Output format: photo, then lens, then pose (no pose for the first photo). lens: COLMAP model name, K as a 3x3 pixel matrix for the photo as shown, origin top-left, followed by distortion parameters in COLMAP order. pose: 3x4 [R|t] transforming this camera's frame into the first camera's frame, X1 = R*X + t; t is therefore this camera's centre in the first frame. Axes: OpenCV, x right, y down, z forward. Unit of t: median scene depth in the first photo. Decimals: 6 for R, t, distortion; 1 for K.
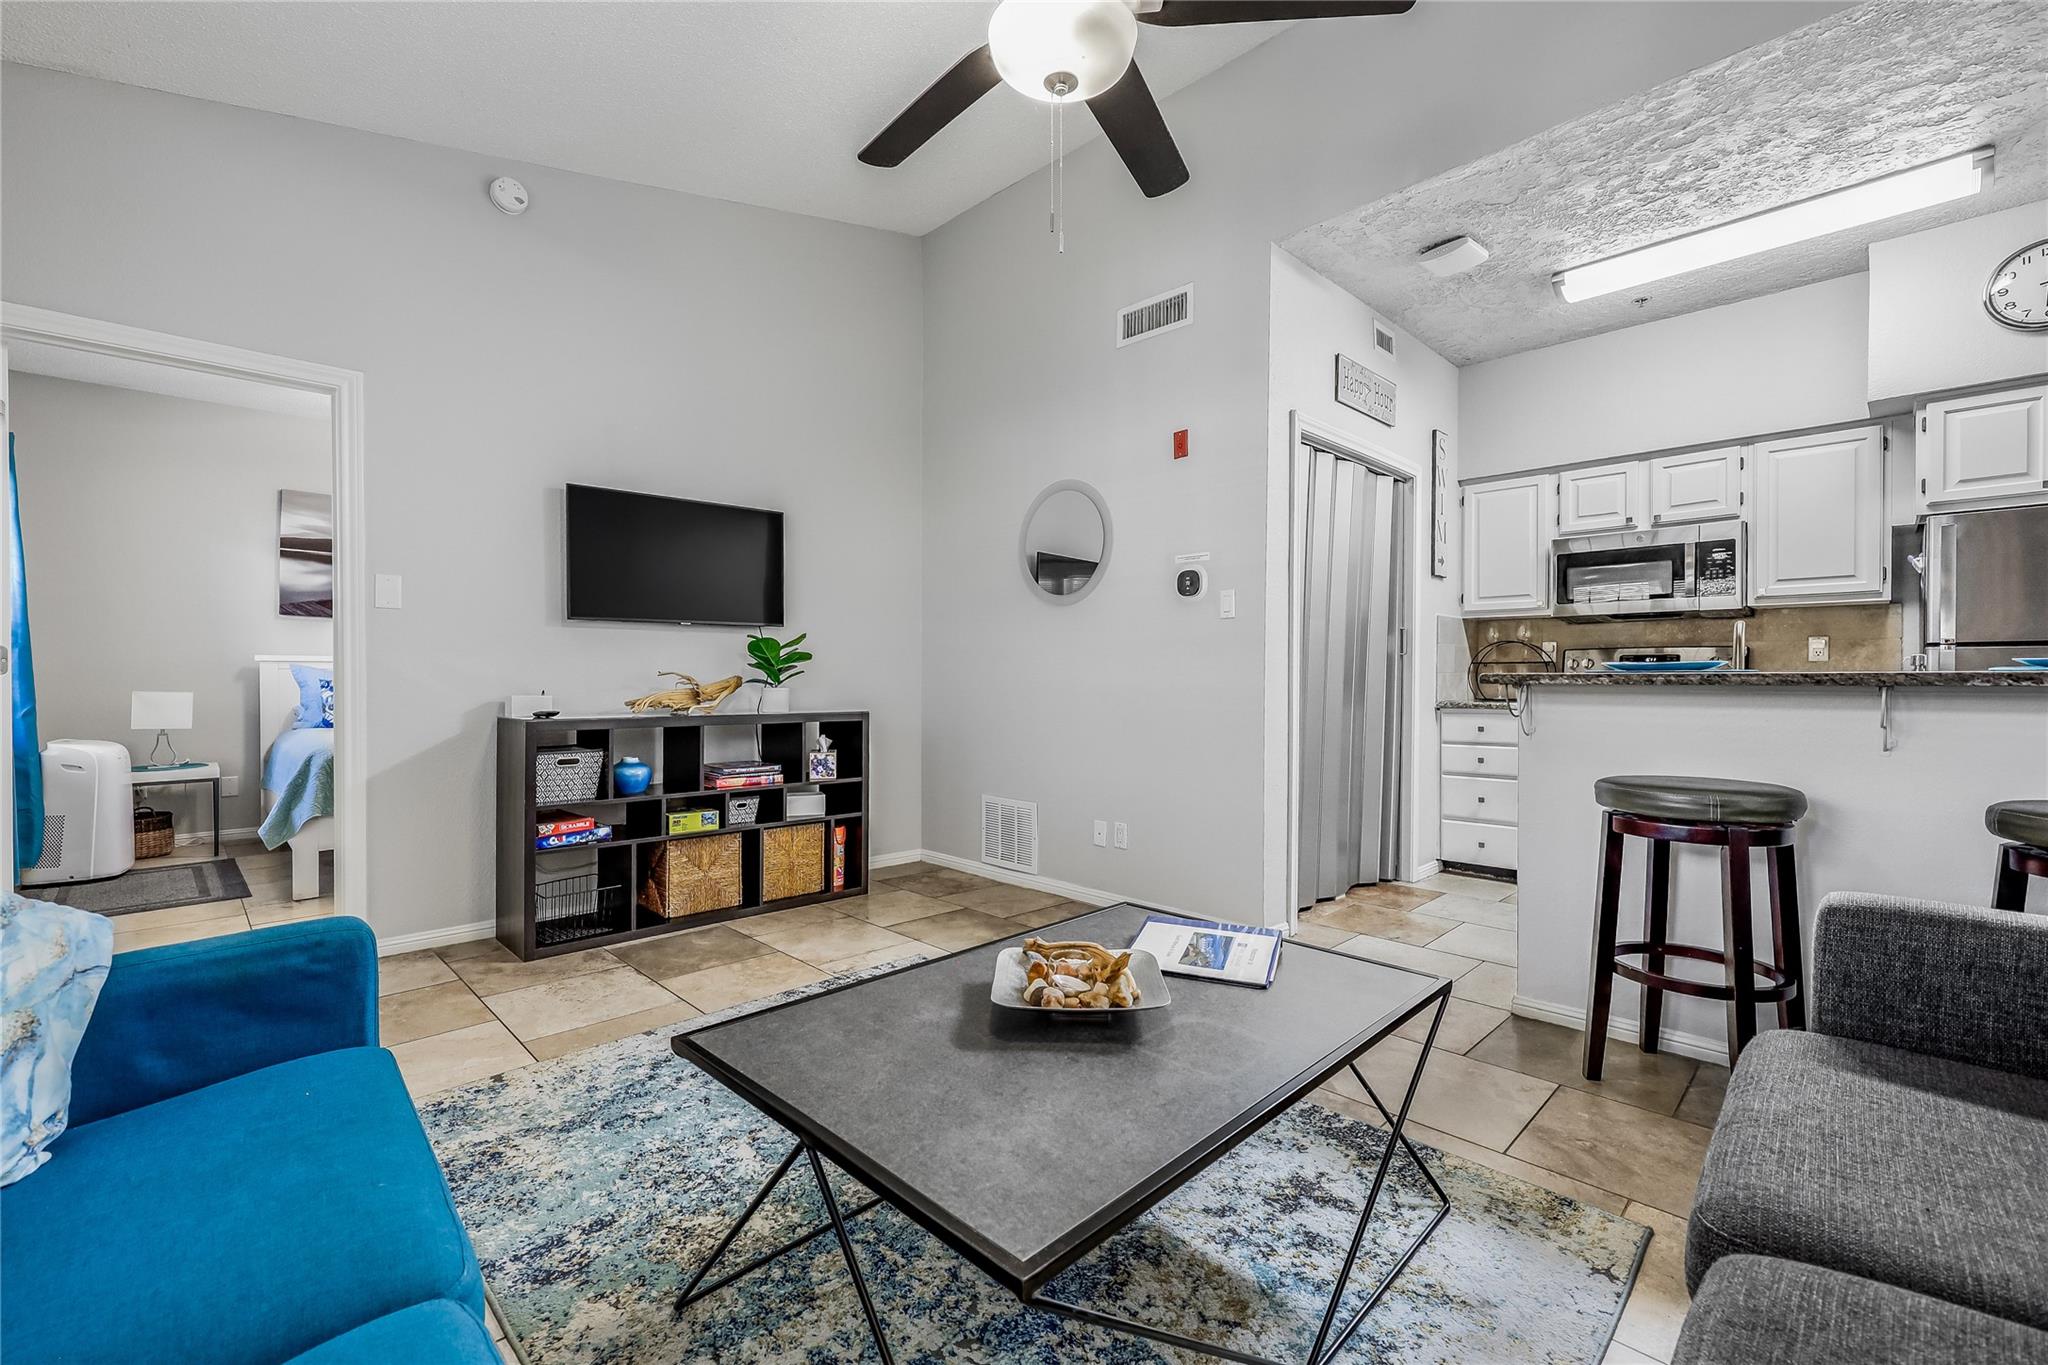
lens RADIAL K [[863.9, 0, 1008.0], [0, 863.9, 684.3], [0, 0, 1]] dist [0.000699, 0.000234]
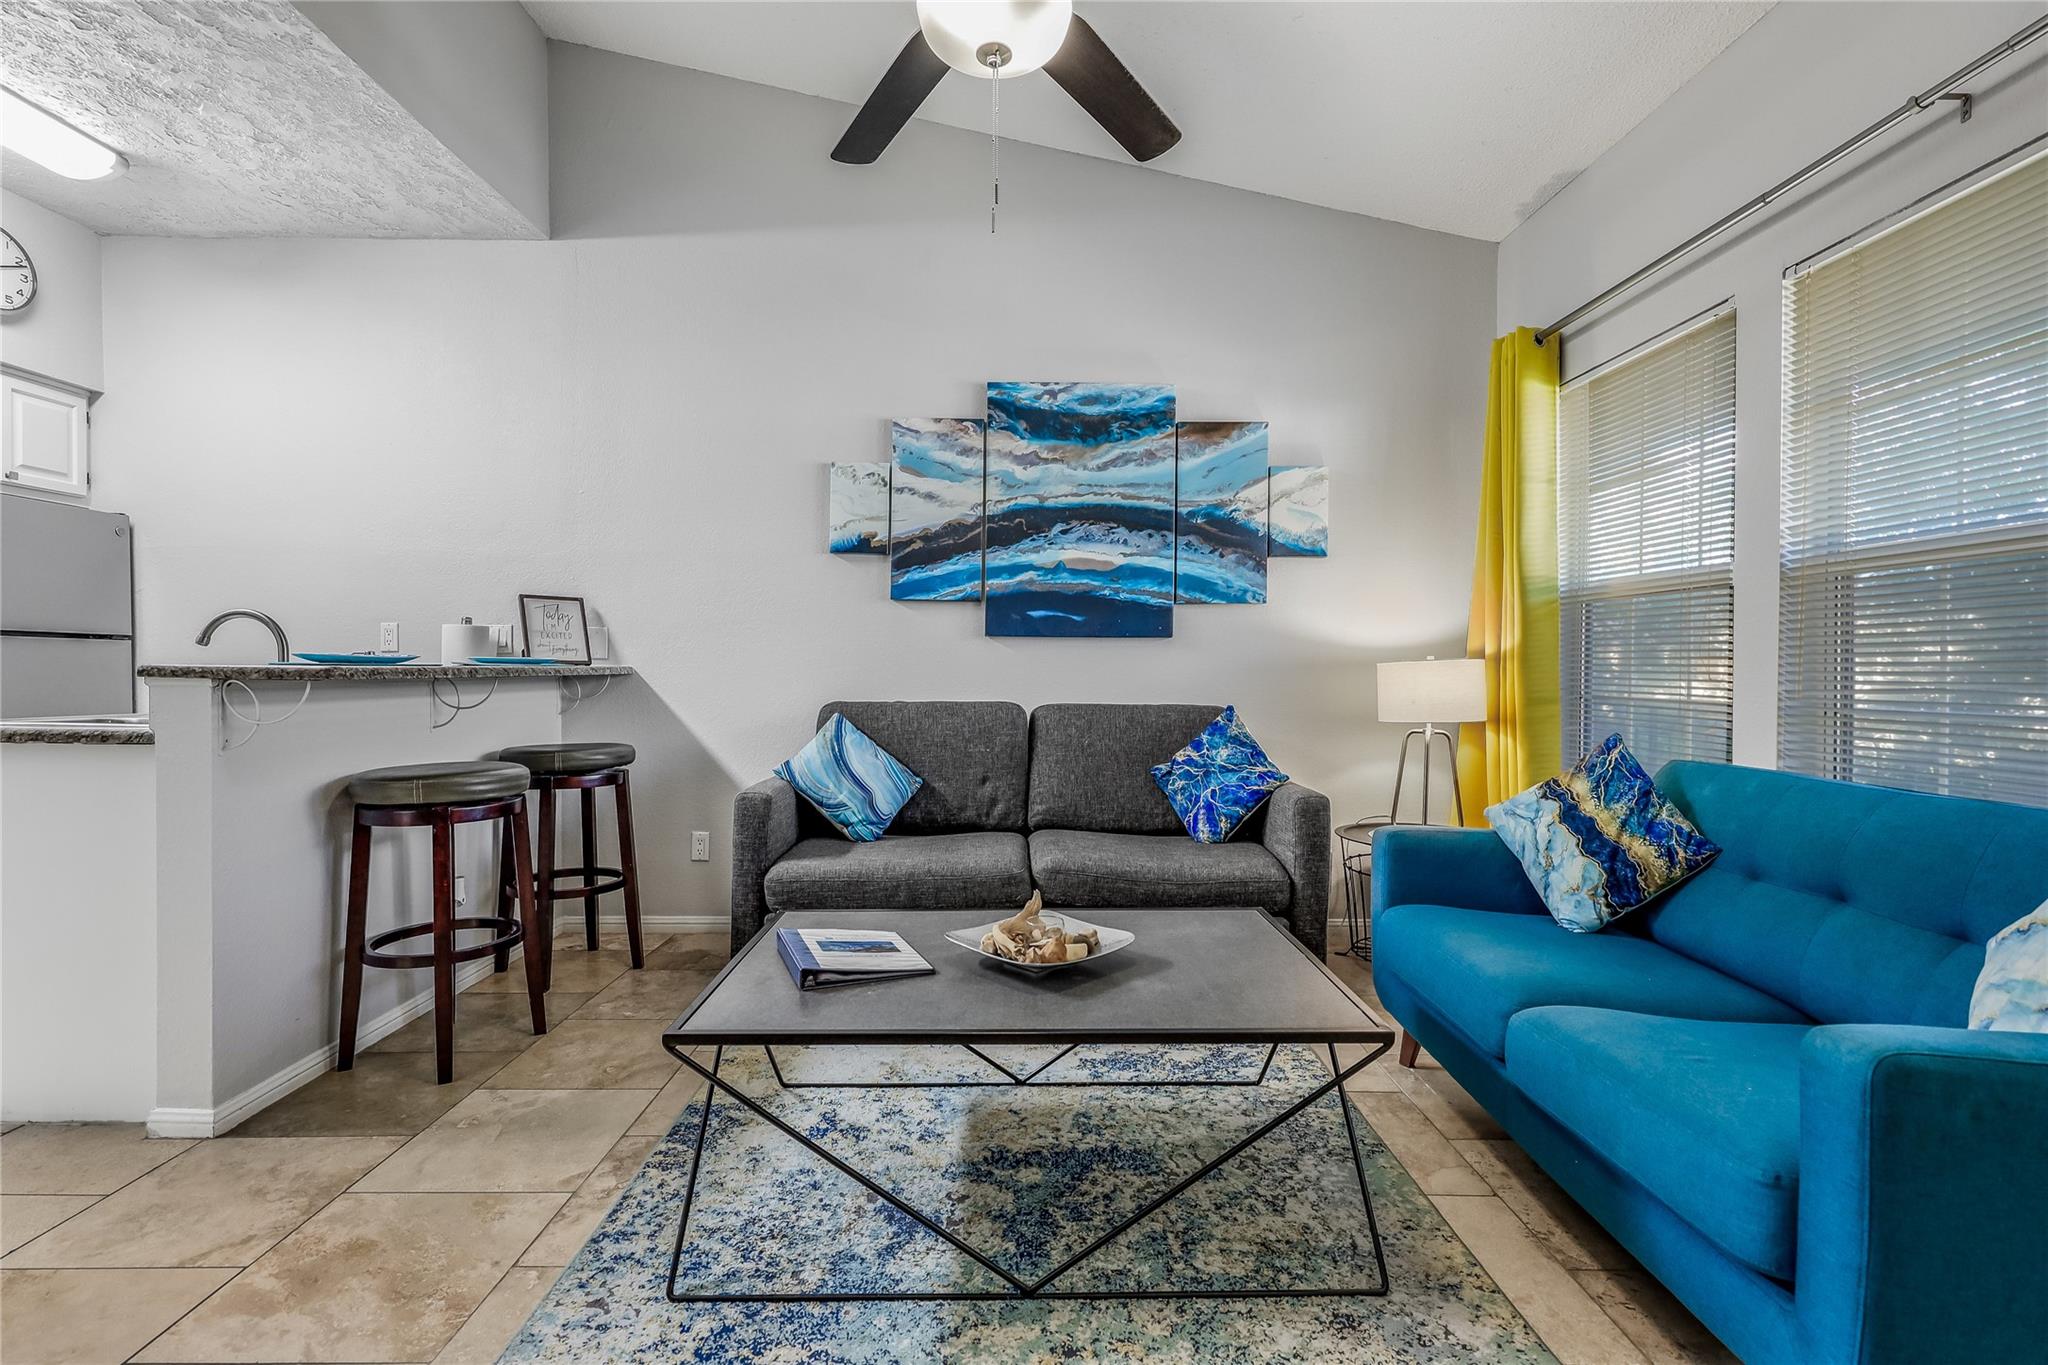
lens RADIAL K [[939.1, 0, 1018.8], [0, 939.1, 685.4], [0, 0, 1]] dist [-0.001233, 0.000517]
pose [[-0.721422, -0.015098, 0.692331, -0.321236], [0.000753, 0.999745, 0.022587, -0.009847], [-0.692495, 0.016816, -0.721226, 0.810116]]
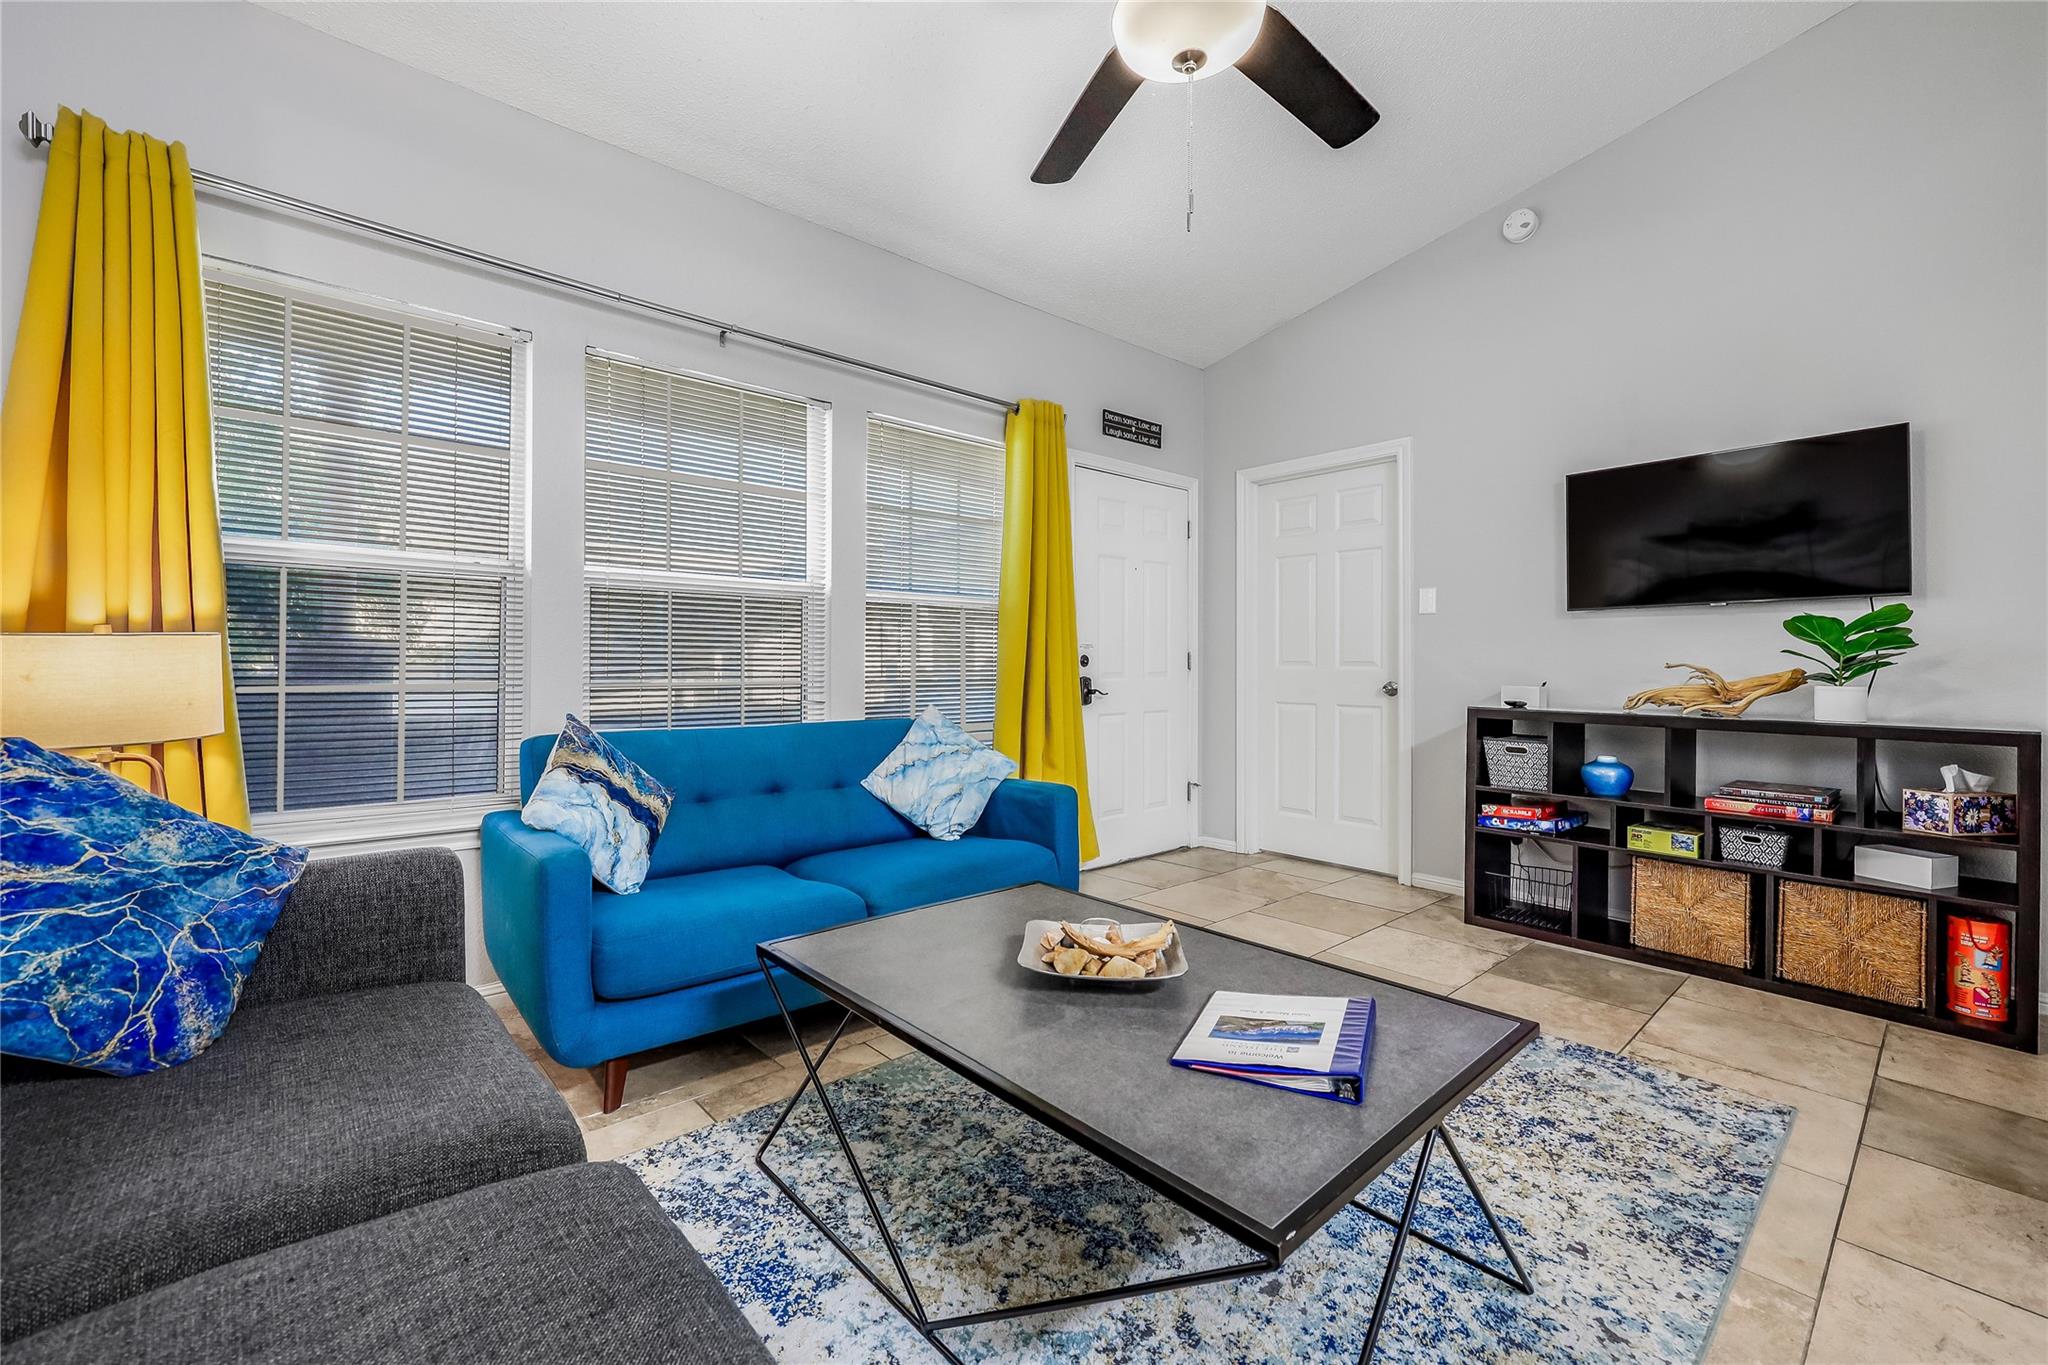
lens RADIAL K [[841.9, 0, 1018.2], [0, 841.9, 664.1], [0, 0, 1]] dist [-0.000801, 0.000172]
pose [[-0.046183, -0.001386, -0.998932, 0.475837], [-0.016256, 0.999868, -0.000636, -0.003313], [0.998801, 0.016209, -0.046199, 0.398521]]
